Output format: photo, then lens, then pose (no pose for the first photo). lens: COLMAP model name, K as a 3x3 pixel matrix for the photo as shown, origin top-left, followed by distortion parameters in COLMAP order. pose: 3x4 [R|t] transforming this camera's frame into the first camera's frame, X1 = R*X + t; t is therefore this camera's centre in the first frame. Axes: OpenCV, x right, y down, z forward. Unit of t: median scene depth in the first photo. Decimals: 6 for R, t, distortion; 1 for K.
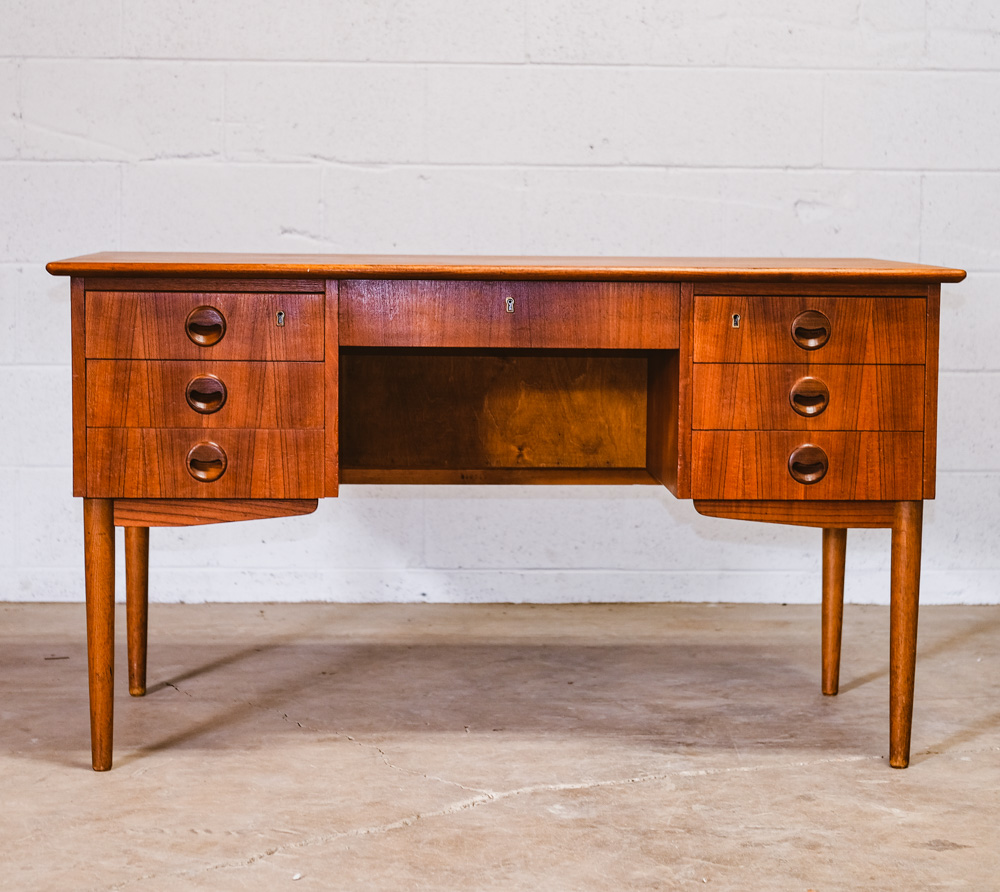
lens RADIAL K [[2362.9, 0, 514.0], [0, 2362.9, 424.3], [0, 0, 1]] dist [-0.013785, 0.000000]
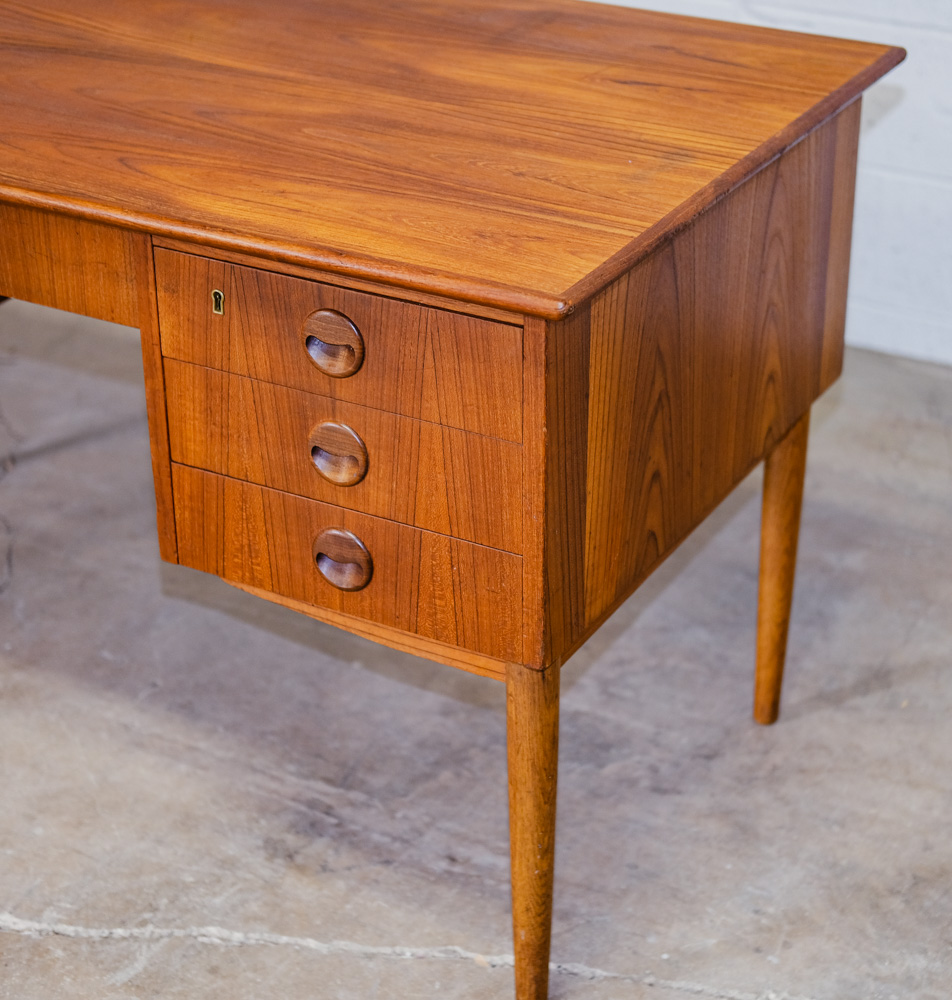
lens RADIAL K [[2218.2, 0, 530.6], [0, 2218.2, 462.7], [0, 0, 1]] dist [-0.026778, 0.000000]
pose [[0.860896, 0.227241, -0.455213, 0.400834], [-0.041040, 0.922815, 0.383051, -0.210426], [0.507122, -0.311086, 0.803774, 0.603838]]
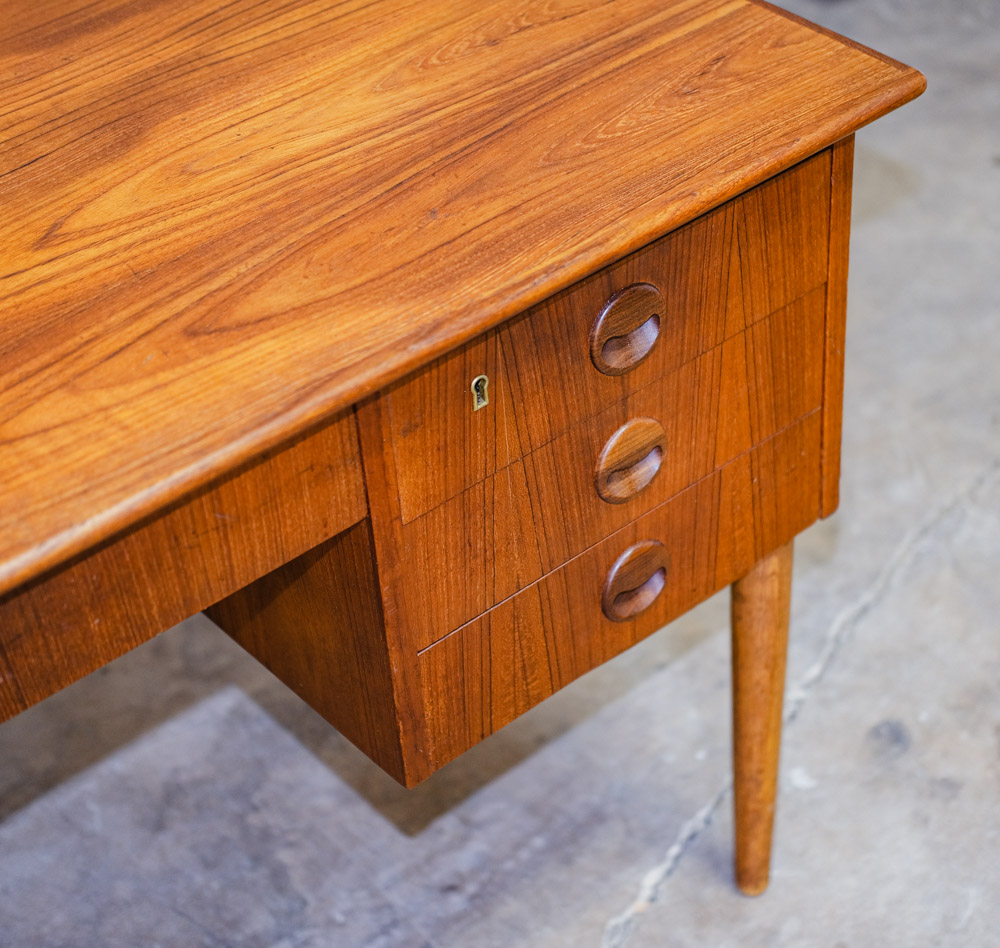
lens RADIAL K [[2183.2, 0, 504.6], [0, 2183.2, 469.2], [0, 0, 1]] dist [0.025439, 0.000000]
pose [[0.790174, -0.430457, 0.436269, -0.061277], [0.127246, 0.811546, 0.570265, -0.232645], [-0.599527, -0.395095, 0.696037, 0.744065]]
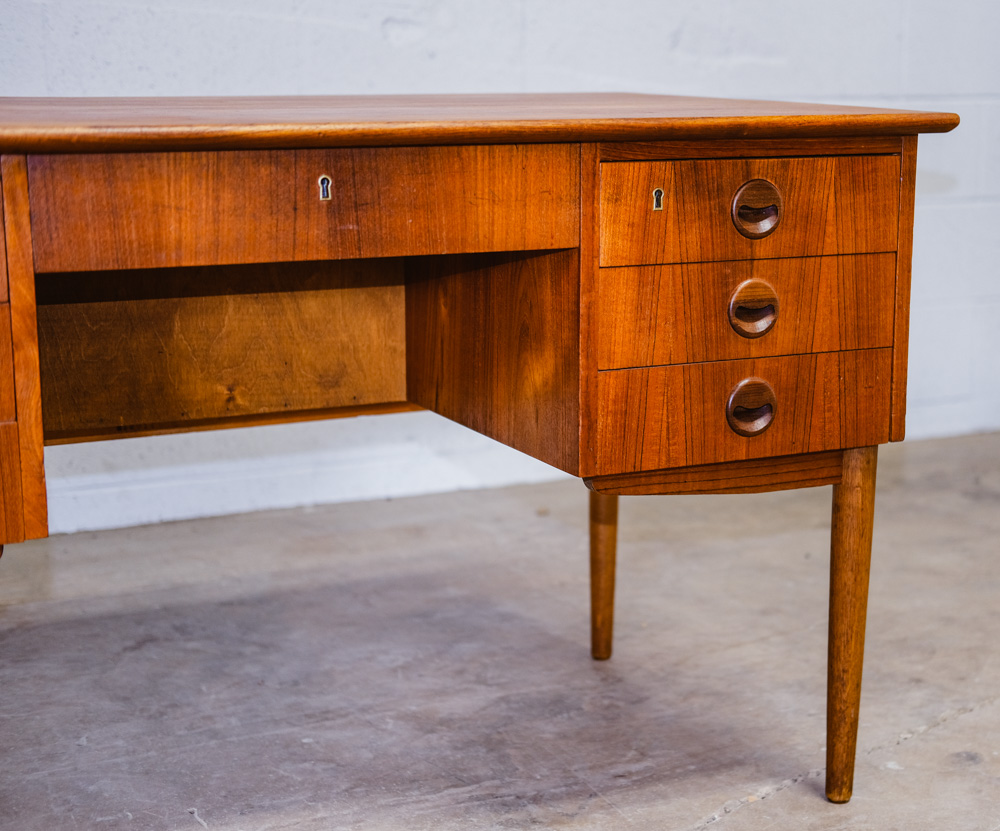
lens RADIAL K [[1863.0, 0, 572.6], [0, 1863.0, 408.5], [0, 0, 1]] dist [0.009176, 0.000000]
pose [[0.912116, -0.084162, 0.401199, -0.136922], [0.040209, 0.992346, 0.116755, -0.047327], [-0.407954, -0.090363, 0.908520, 0.536407]]
